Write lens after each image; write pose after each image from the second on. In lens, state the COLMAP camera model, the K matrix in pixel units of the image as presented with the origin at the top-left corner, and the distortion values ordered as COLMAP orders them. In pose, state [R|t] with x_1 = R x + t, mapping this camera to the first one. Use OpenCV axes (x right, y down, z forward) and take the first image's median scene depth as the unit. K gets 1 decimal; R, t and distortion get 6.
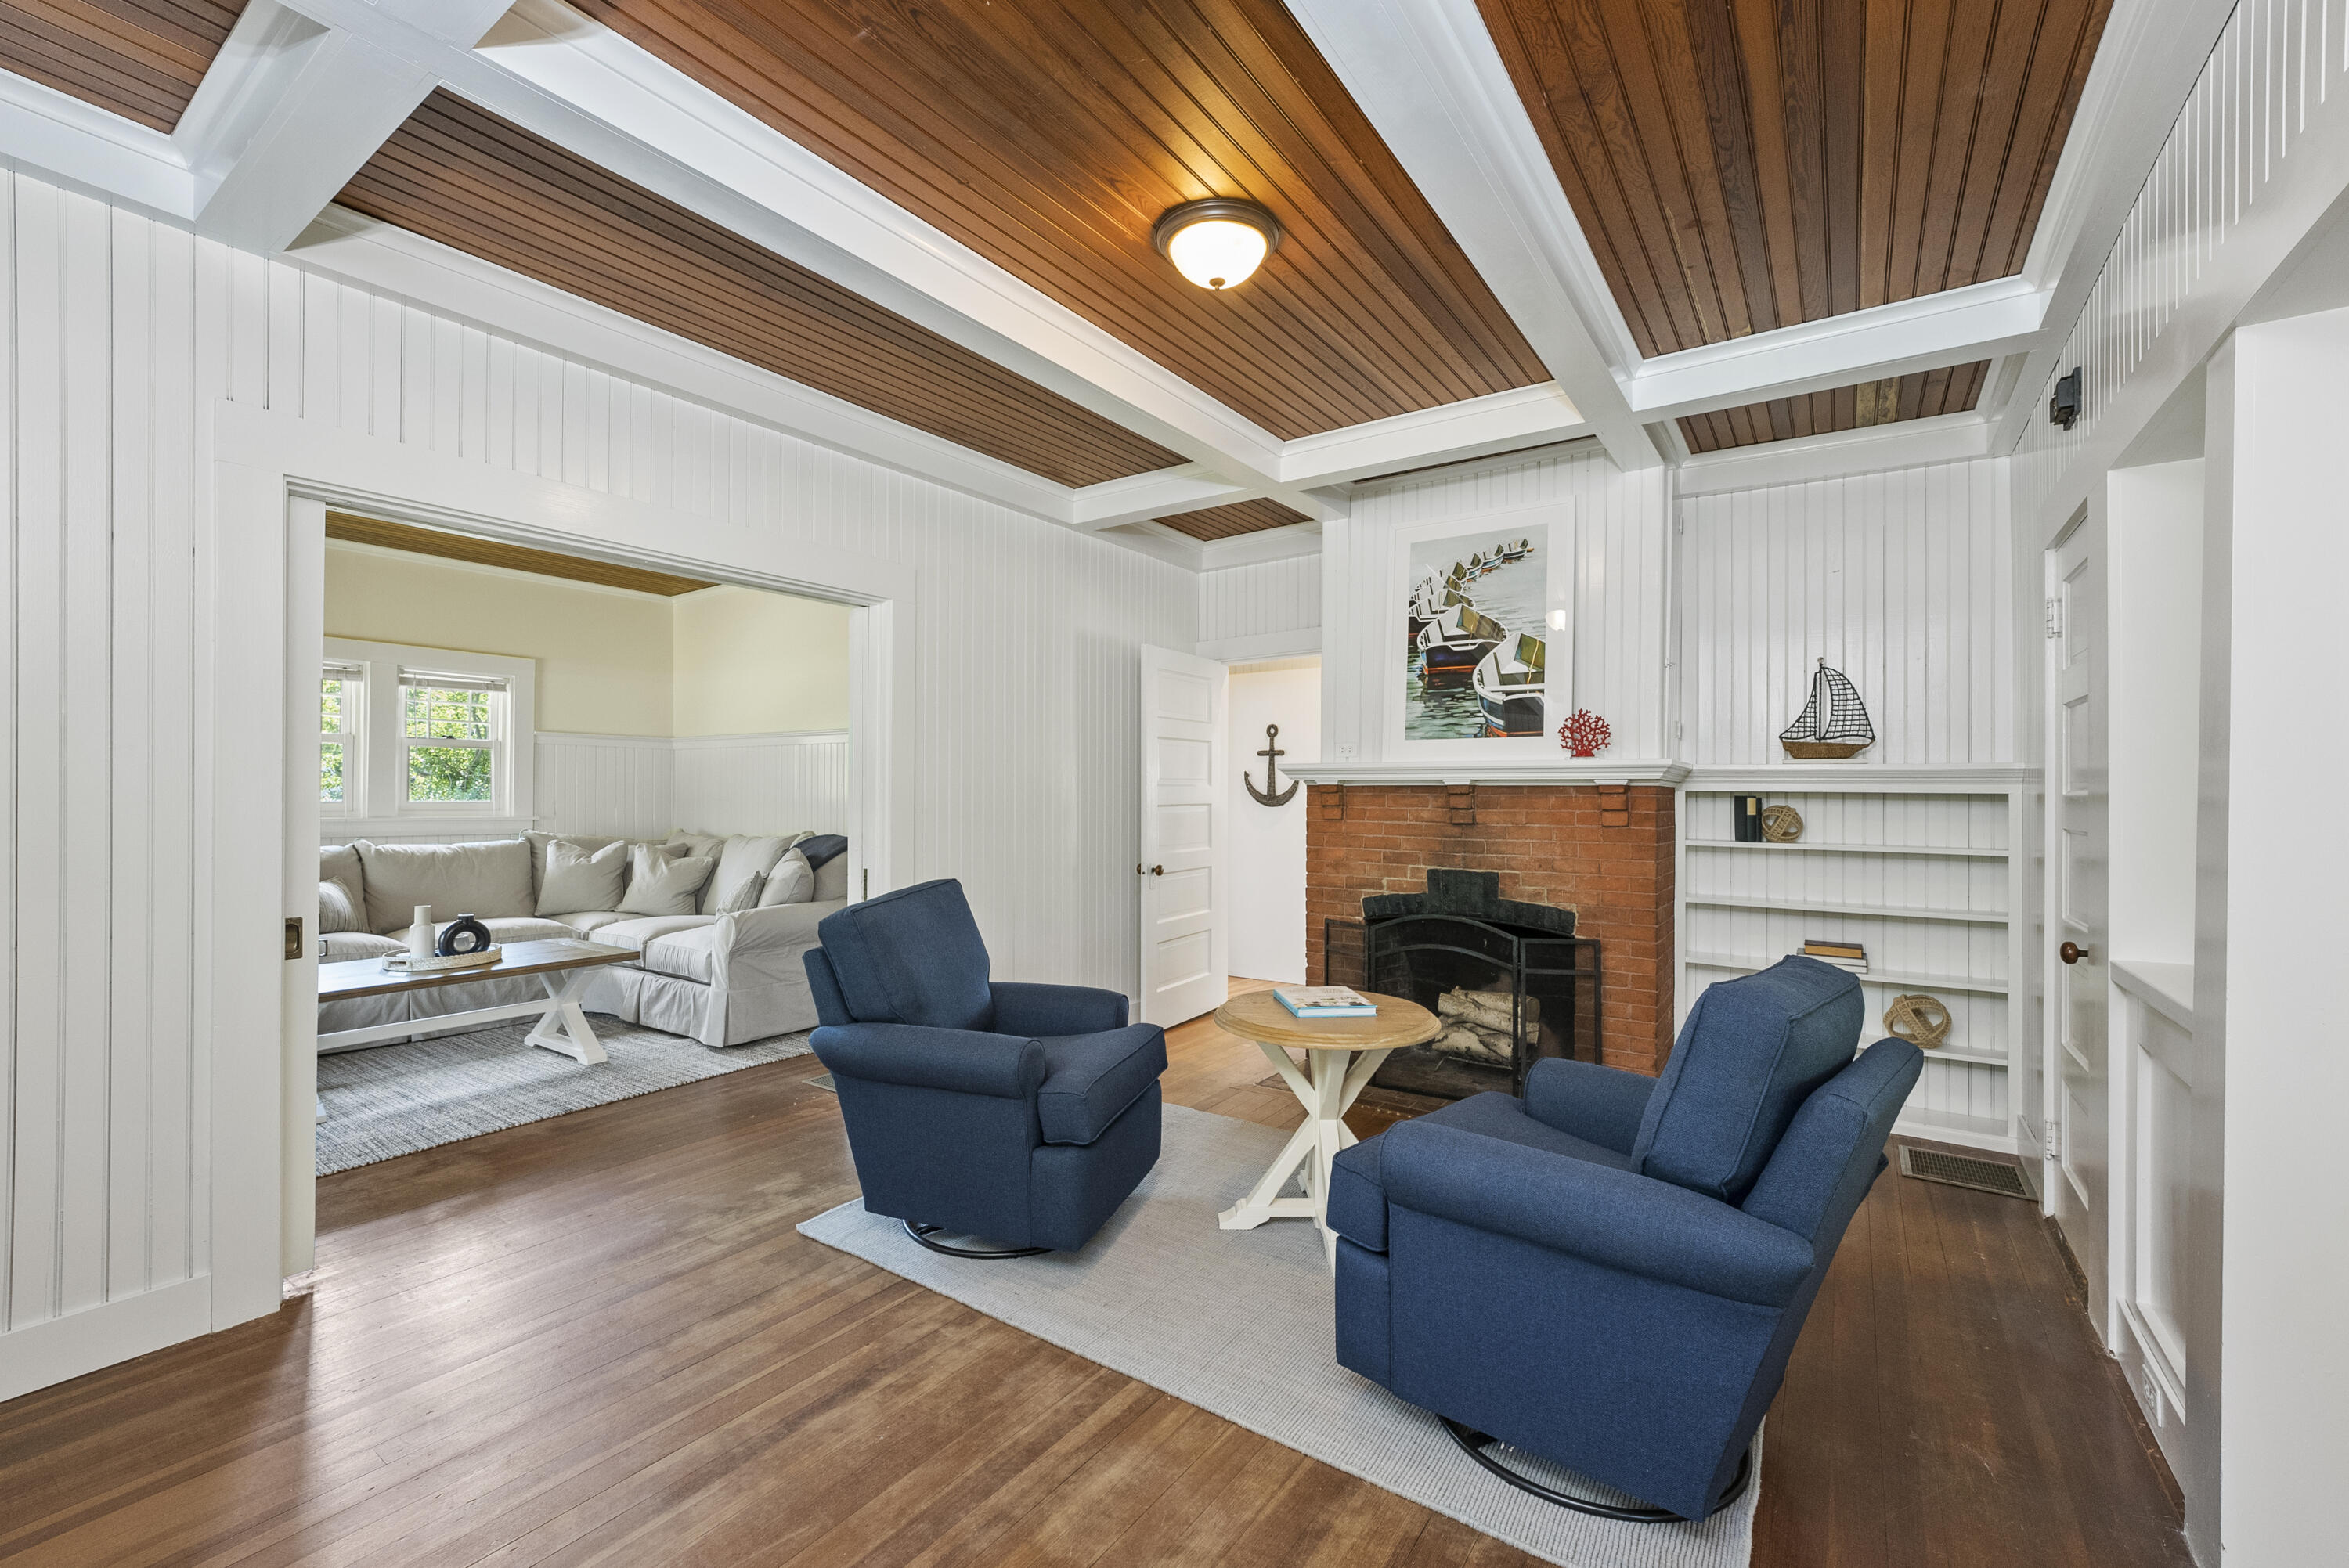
lens RADIAL K [[970.1, 0, 1158.1], [0, 970.1, 784.2], [0, 0, 1]] dist [-0.006655, 0.002487]
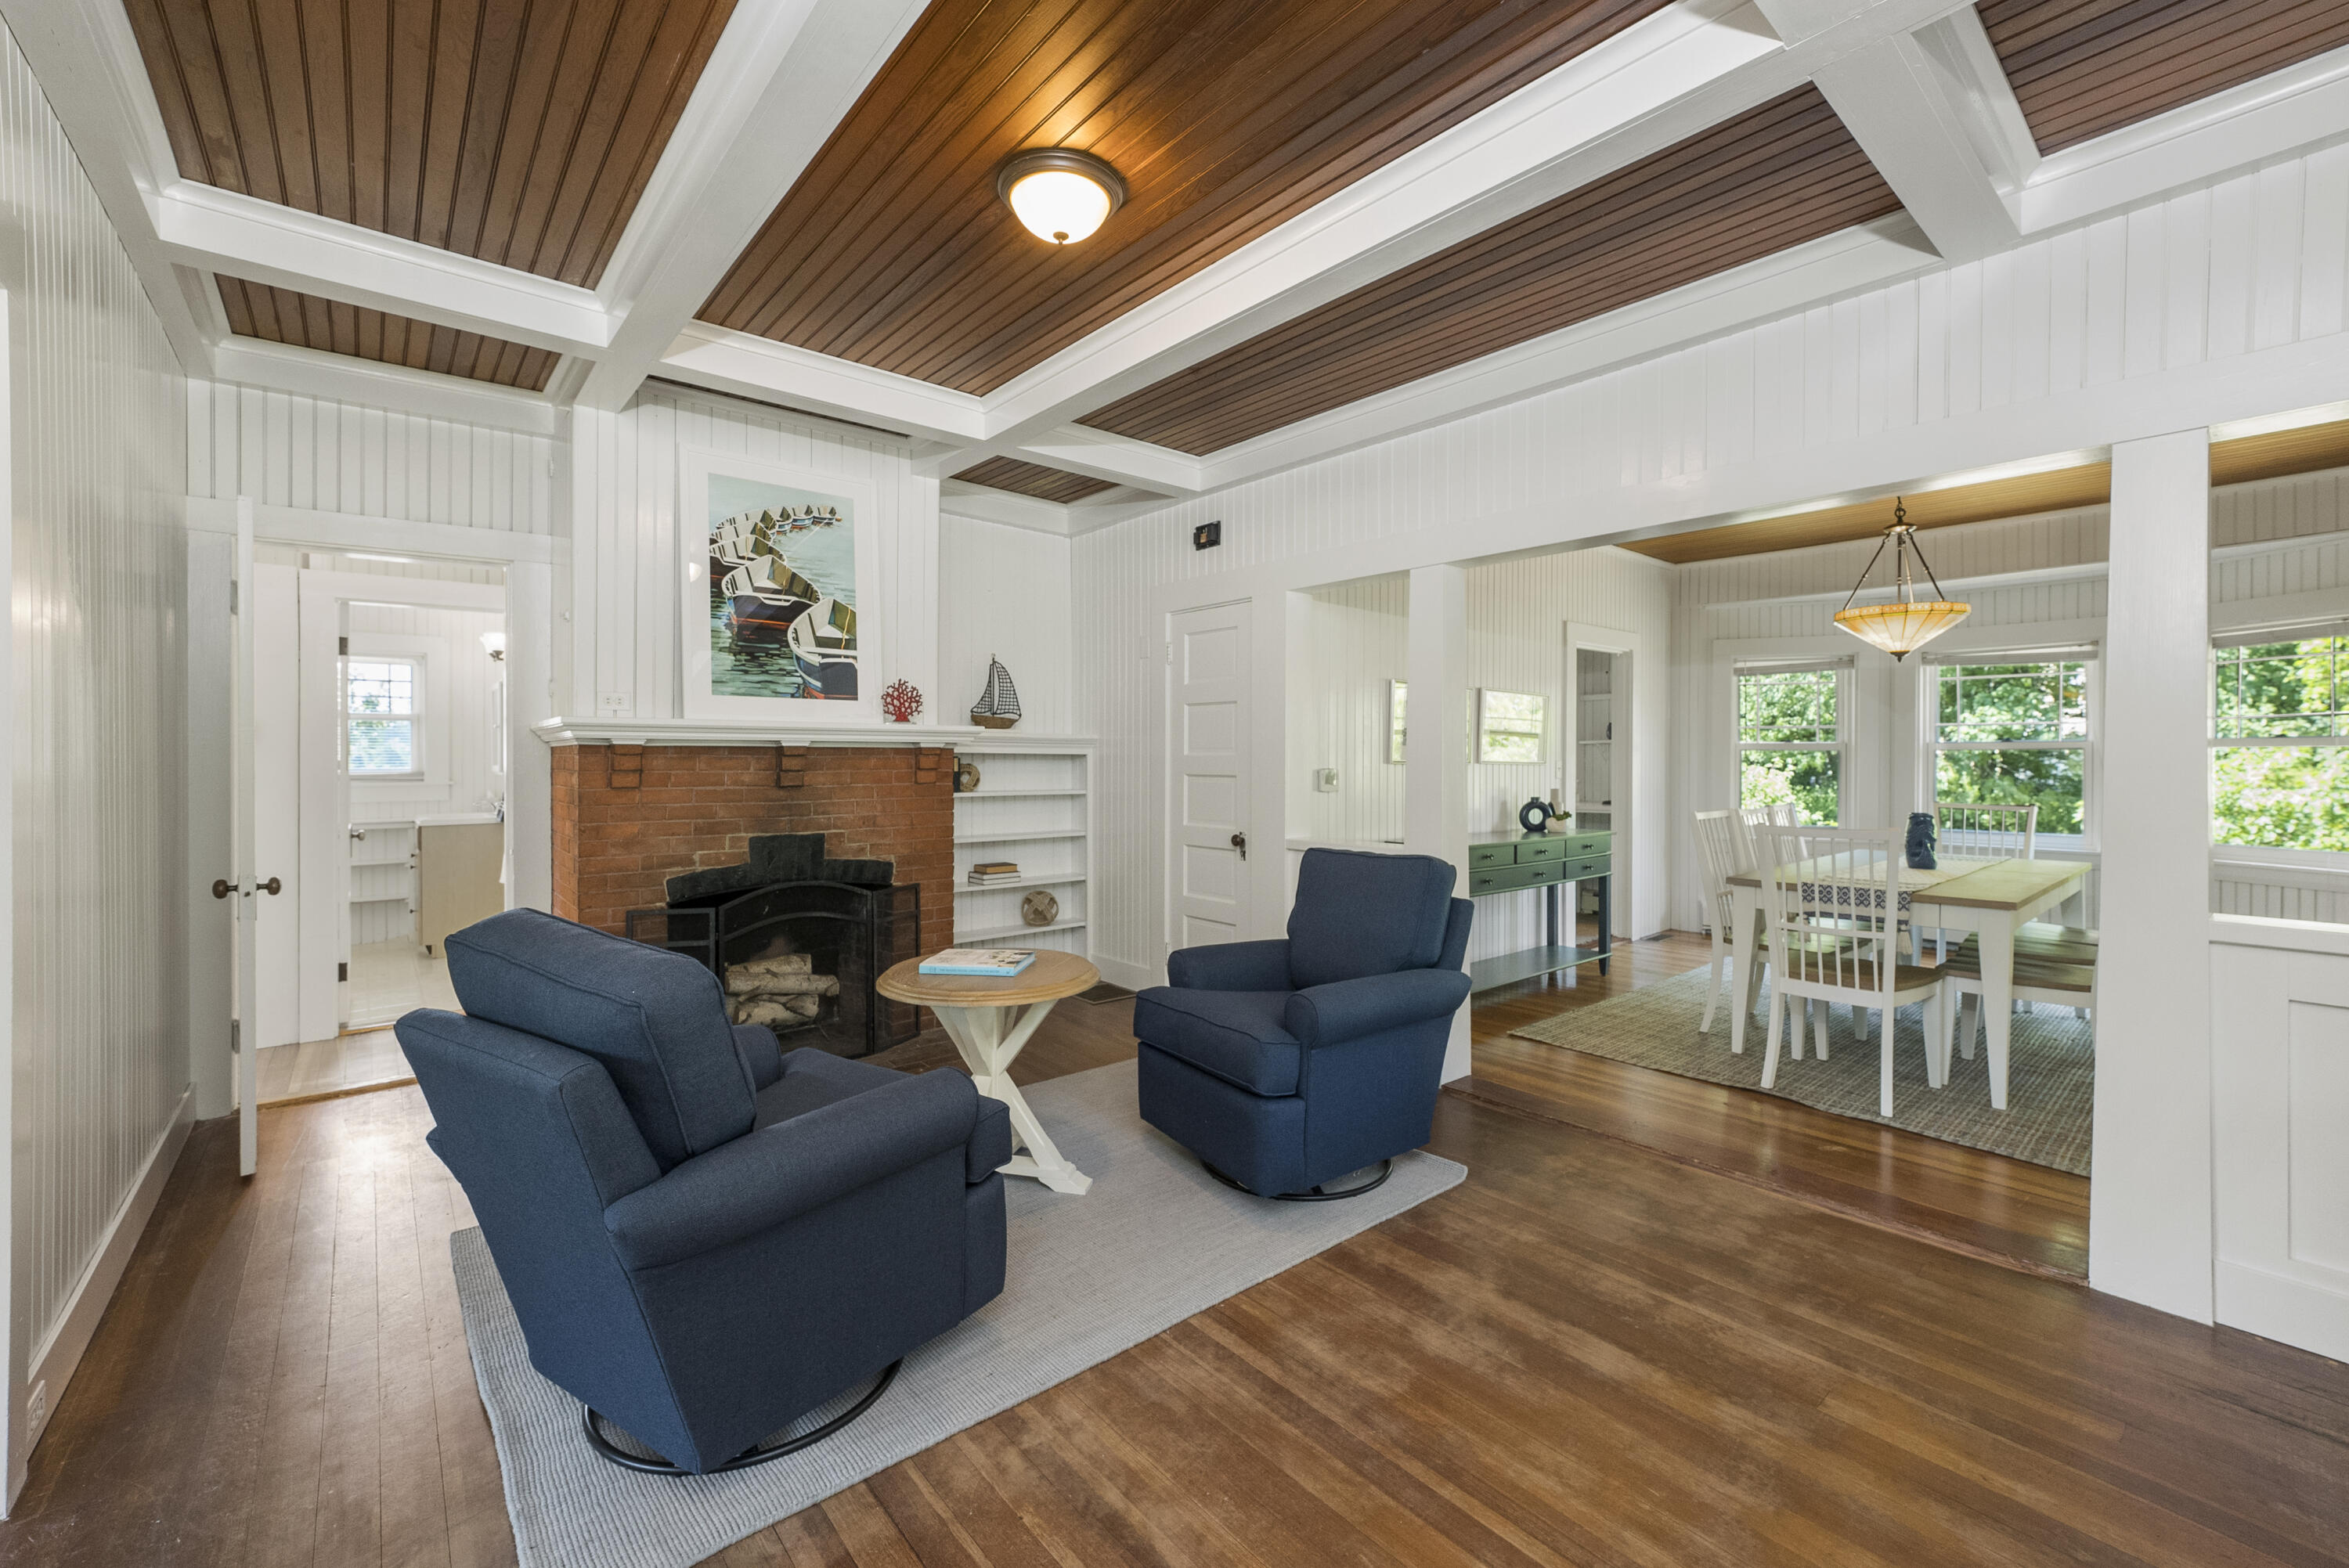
lens RADIAL K [[970.1, 0, 1185.0], [0, 970.1, 760.3], [0, 0, 1]] dist [-0.006655, 0.002487]
pose [[0.241896, -0.010408, 0.970246, -0.527189], [-0.013265, 0.999814, 0.014032, -0.004159], [-0.970212, -0.016264, 0.241713, 0.384246]]
